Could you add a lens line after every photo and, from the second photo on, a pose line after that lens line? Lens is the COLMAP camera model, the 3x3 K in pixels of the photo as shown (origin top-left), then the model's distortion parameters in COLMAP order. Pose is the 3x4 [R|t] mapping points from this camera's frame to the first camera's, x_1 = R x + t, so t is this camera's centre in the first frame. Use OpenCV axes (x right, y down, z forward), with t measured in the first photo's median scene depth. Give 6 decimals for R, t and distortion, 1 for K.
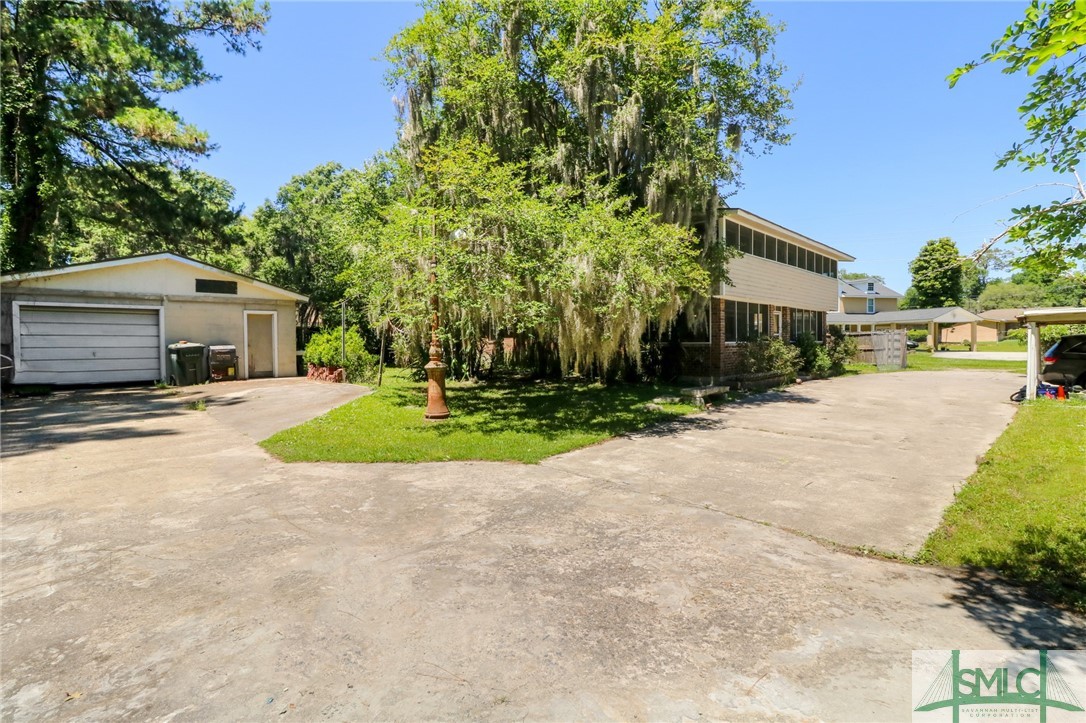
lens RADIAL K [[506.5, 0, 543.1], [0, 506.5, 345.9], [0, 0, 1]] dist [-0.000158, -0.000067]
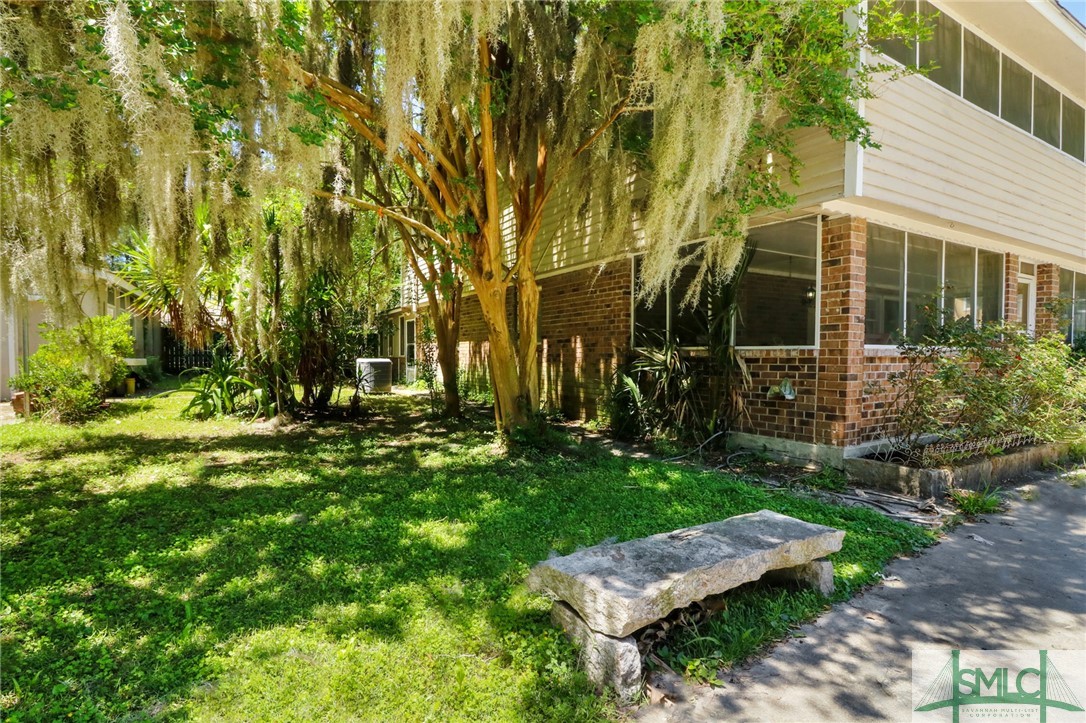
lens RADIAL K [[506.5, 0, 543.1], [0, 506.5, 345.9], [0, 0, 1]] dist [-0.000158, -0.000067]
pose [[0.960663, 0.013073, -0.277408, 0.232204], [-0.014021, 0.999901, -0.001433, -0.003286], [0.277362, 0.005266, 0.960751, 0.577731]]
